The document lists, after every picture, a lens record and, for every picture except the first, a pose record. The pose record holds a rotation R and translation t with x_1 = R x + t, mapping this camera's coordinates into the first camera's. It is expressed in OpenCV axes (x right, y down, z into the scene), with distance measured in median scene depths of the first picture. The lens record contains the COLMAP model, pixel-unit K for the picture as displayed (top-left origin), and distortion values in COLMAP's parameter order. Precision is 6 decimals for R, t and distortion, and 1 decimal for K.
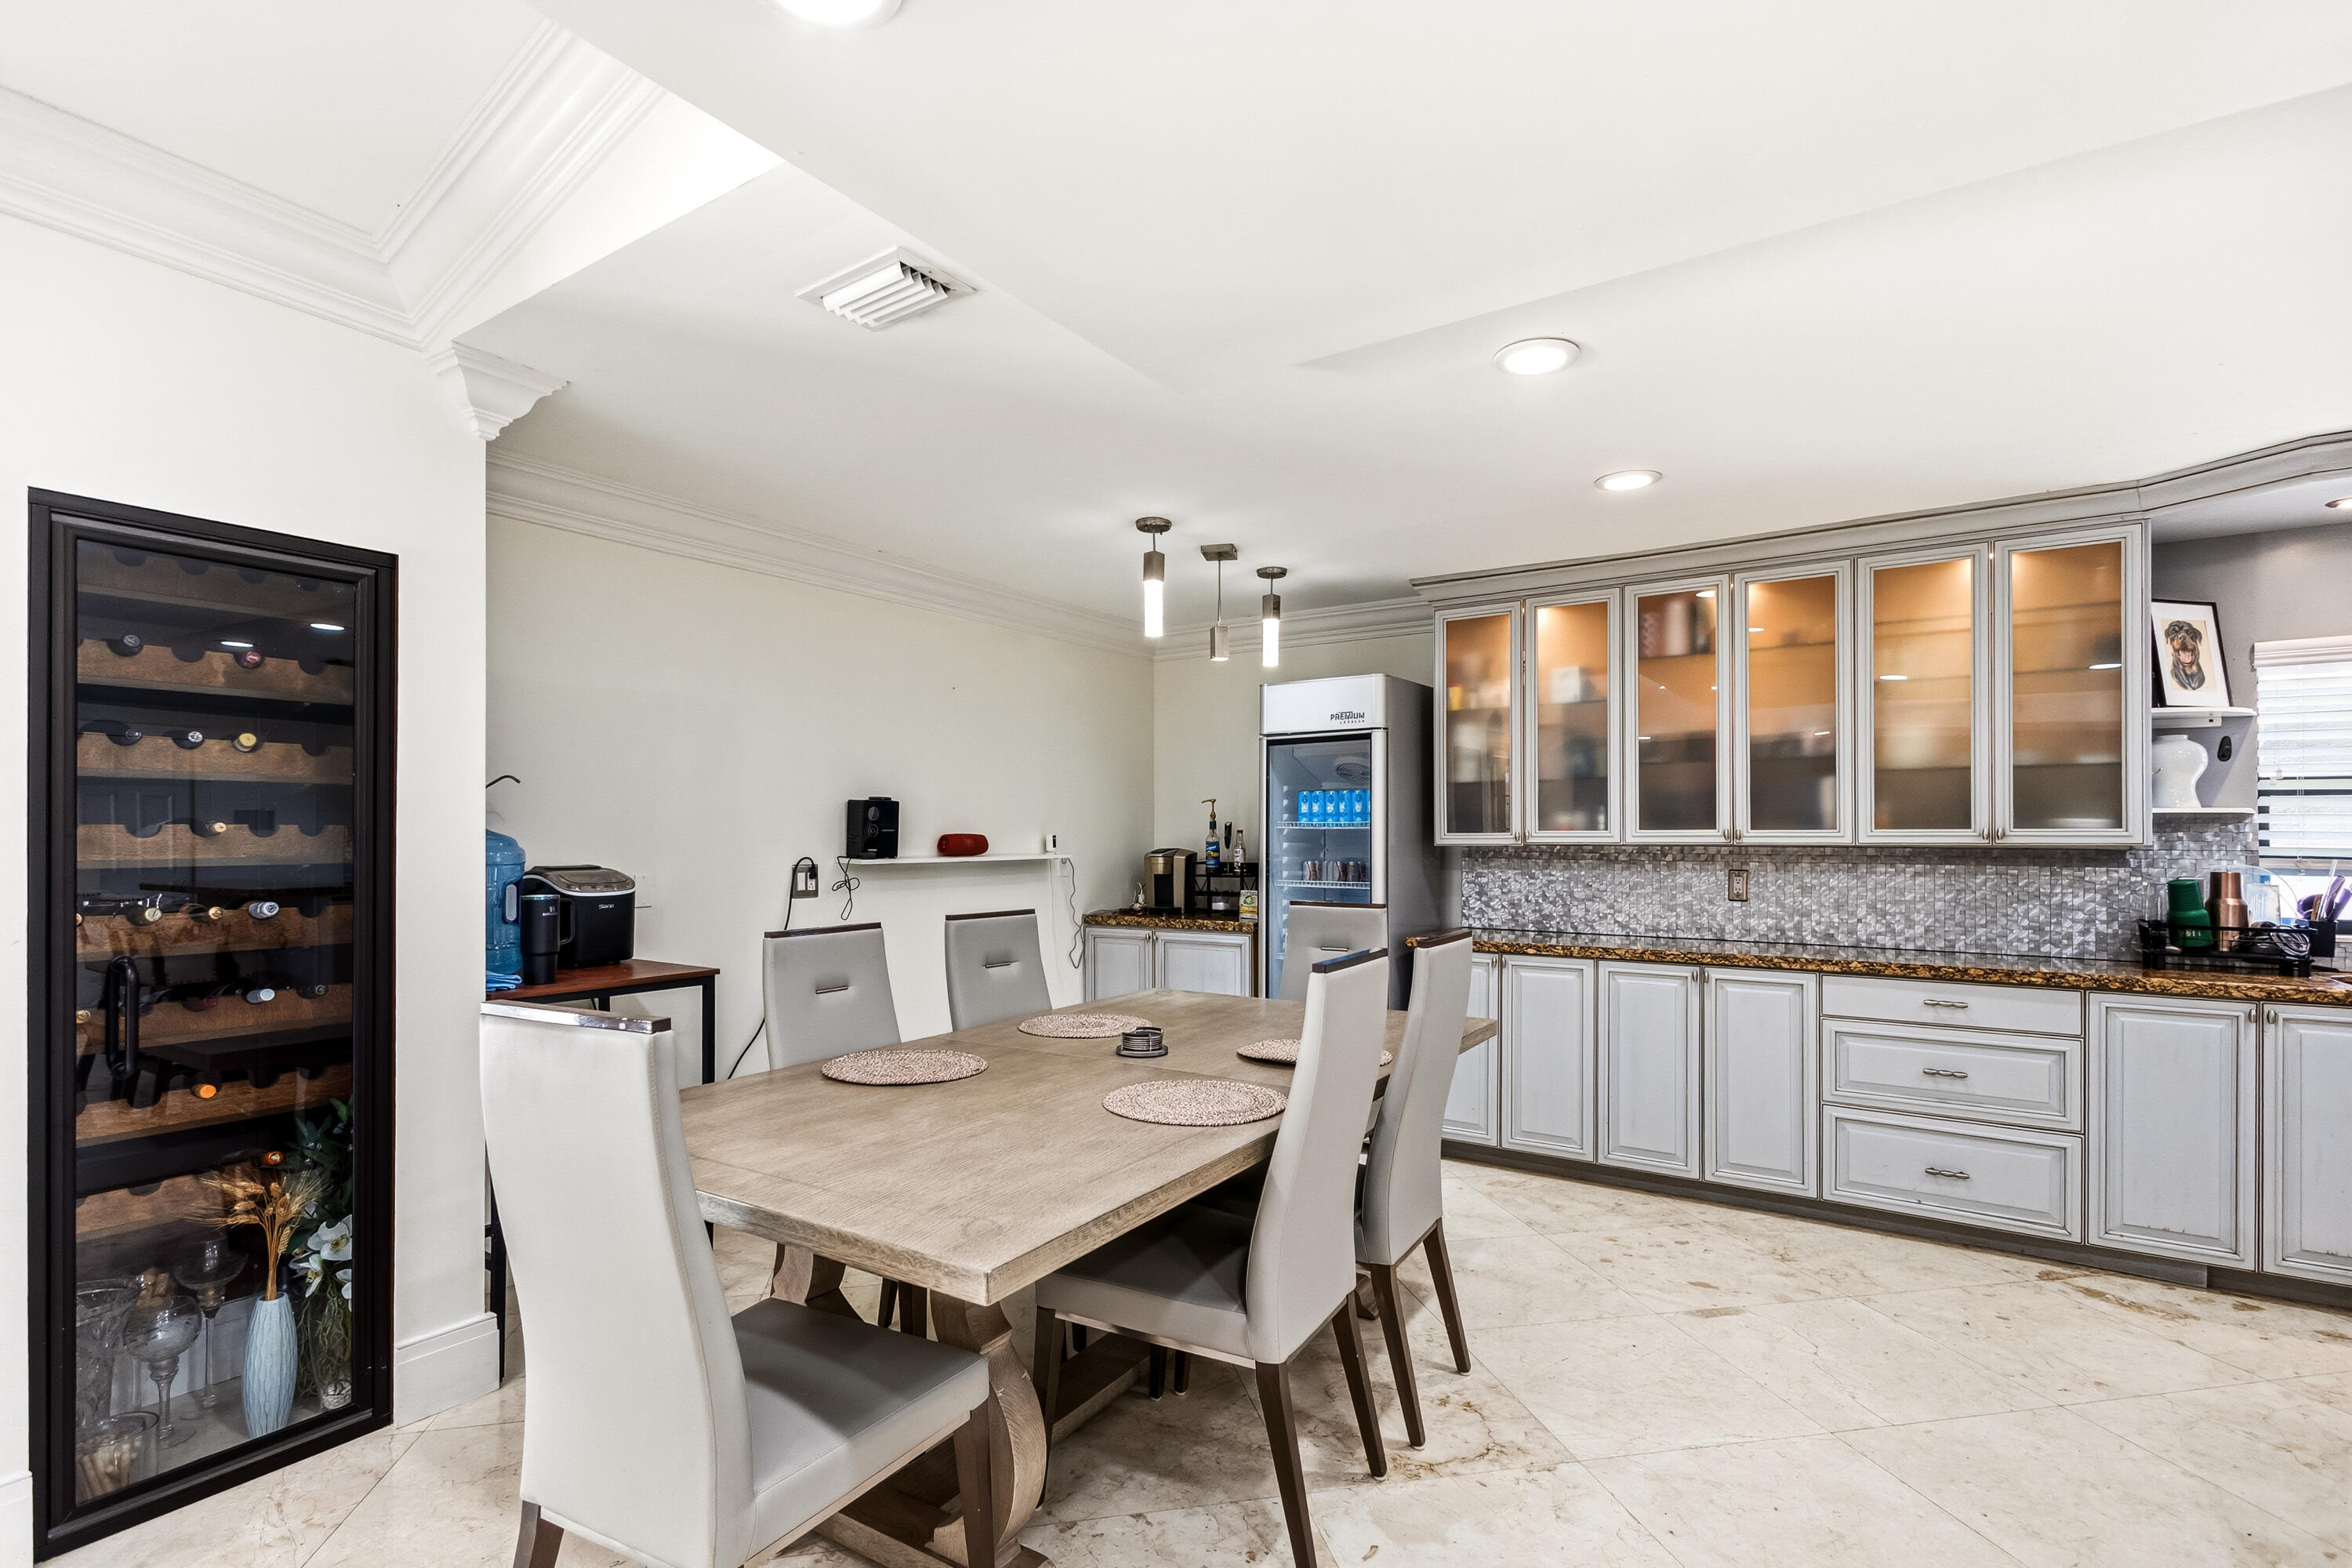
lens RADIAL K [[1099.3, 0, 1174.4], [0, 1099.3, 826.1], [0, 0, 1]] dist [0.011854, -0.004997]
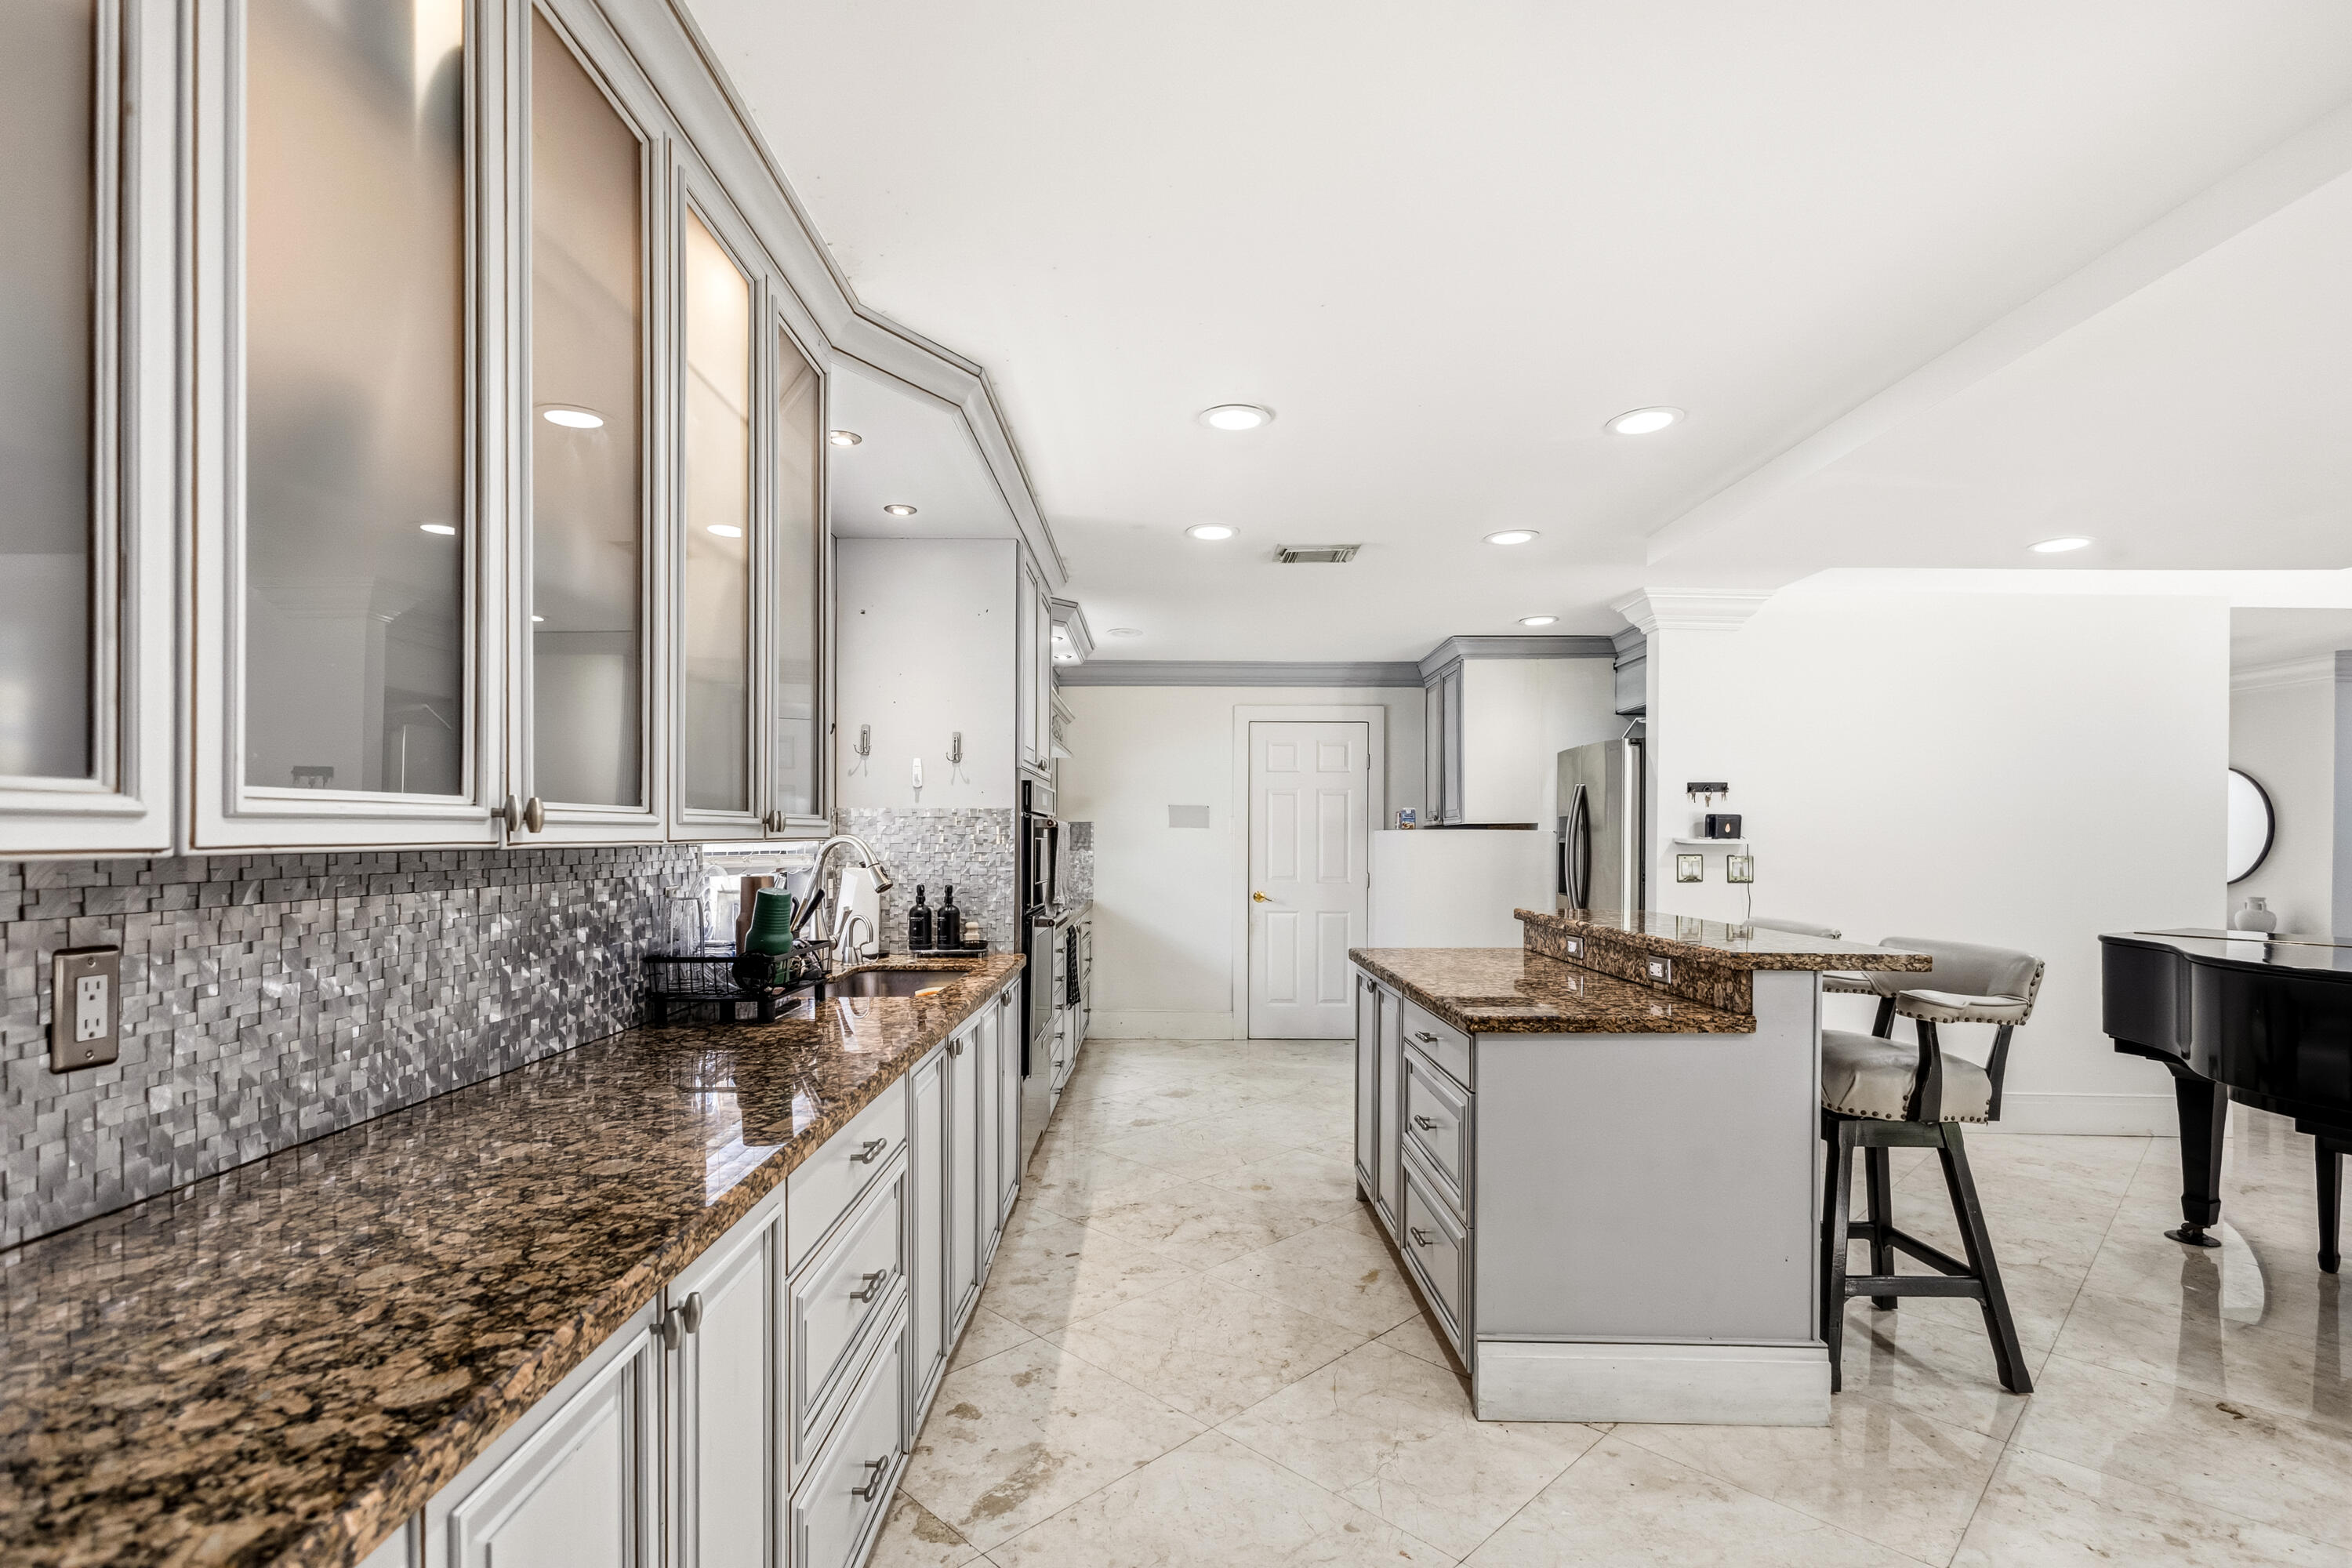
lens RADIAL K [[1099.3, 0, 1150.2], [0, 1099.3, 836.7], [0, 0, 1]] dist [0.011854, -0.004997]
pose [[-0.542200, -0.008844, 0.840203, 0.182306], [-0.016377, 0.999866, -0.000044, 0.010485], [-0.840090, -0.013784, -0.542272, 1.092845]]
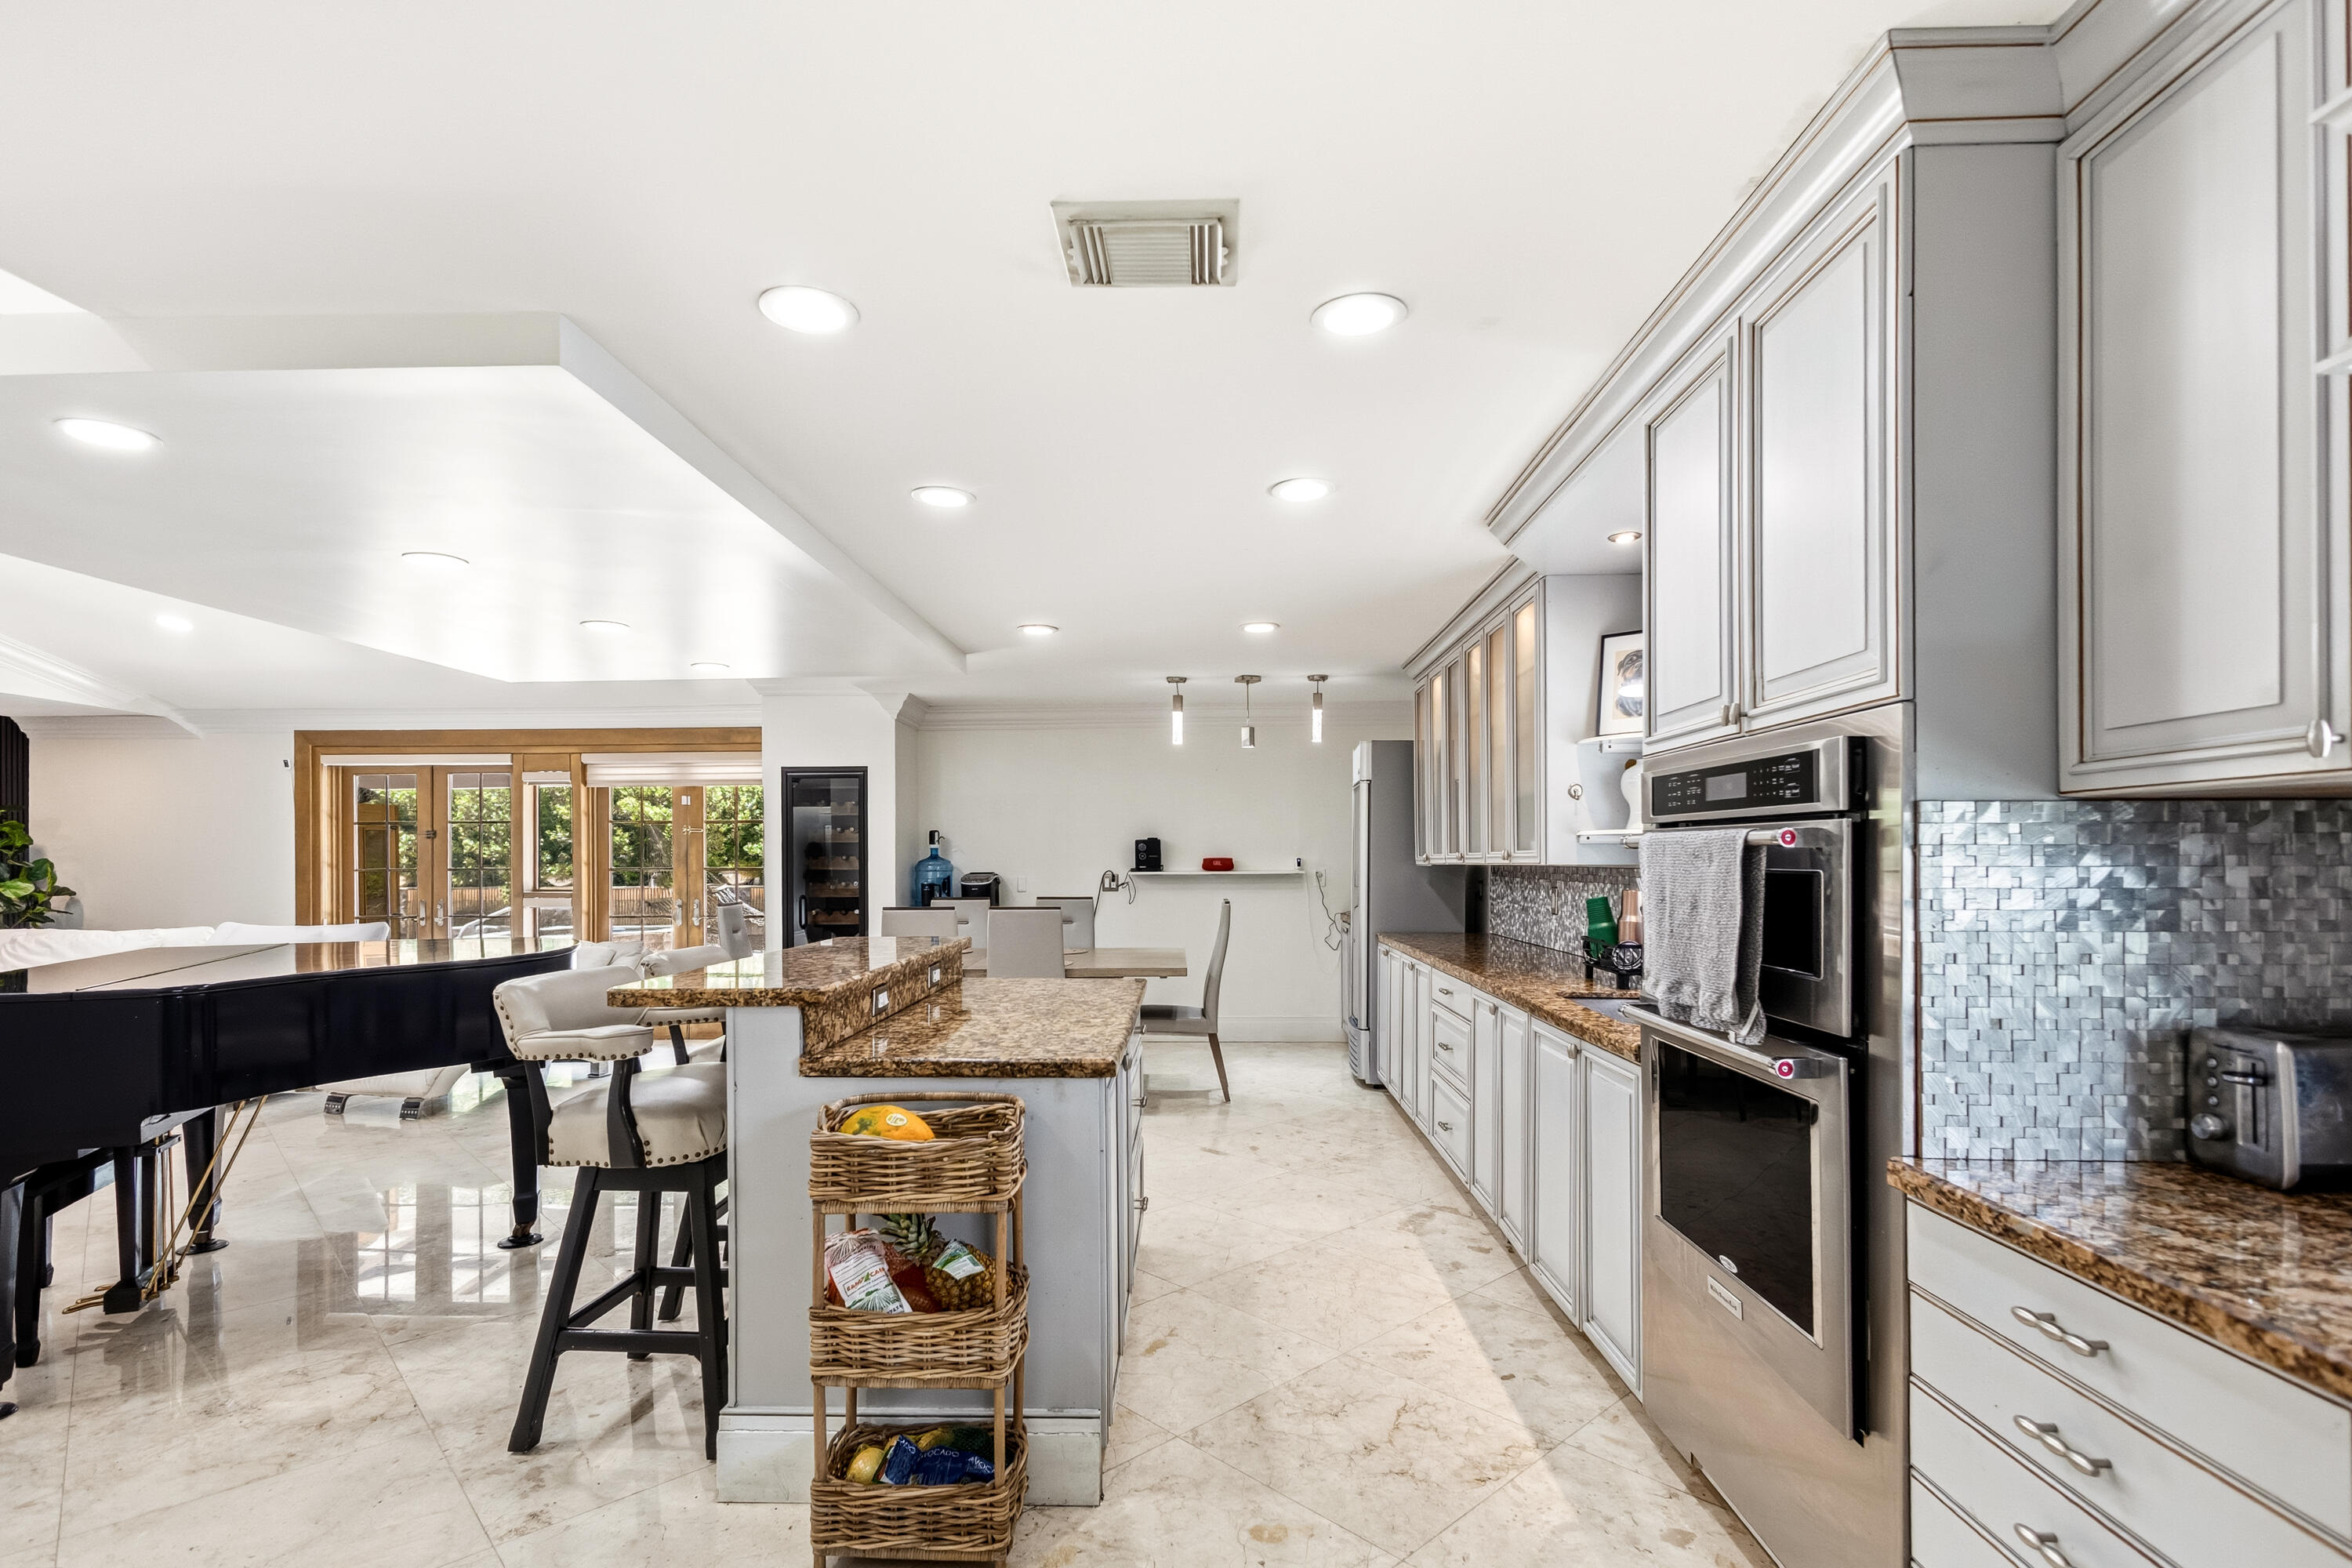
lens RADIAL K [[1099.3, 0, 1230.5], [0, 1099.3, 839.6], [0, 0, 1]] dist [0.011854, -0.004997]
pose [[0.563332, -0.021797, -0.825943, 1.472930], [0.014871, 0.999758, -0.016241, 0.008969], [0.826097, -0.003134, 0.563520, 0.093566]]
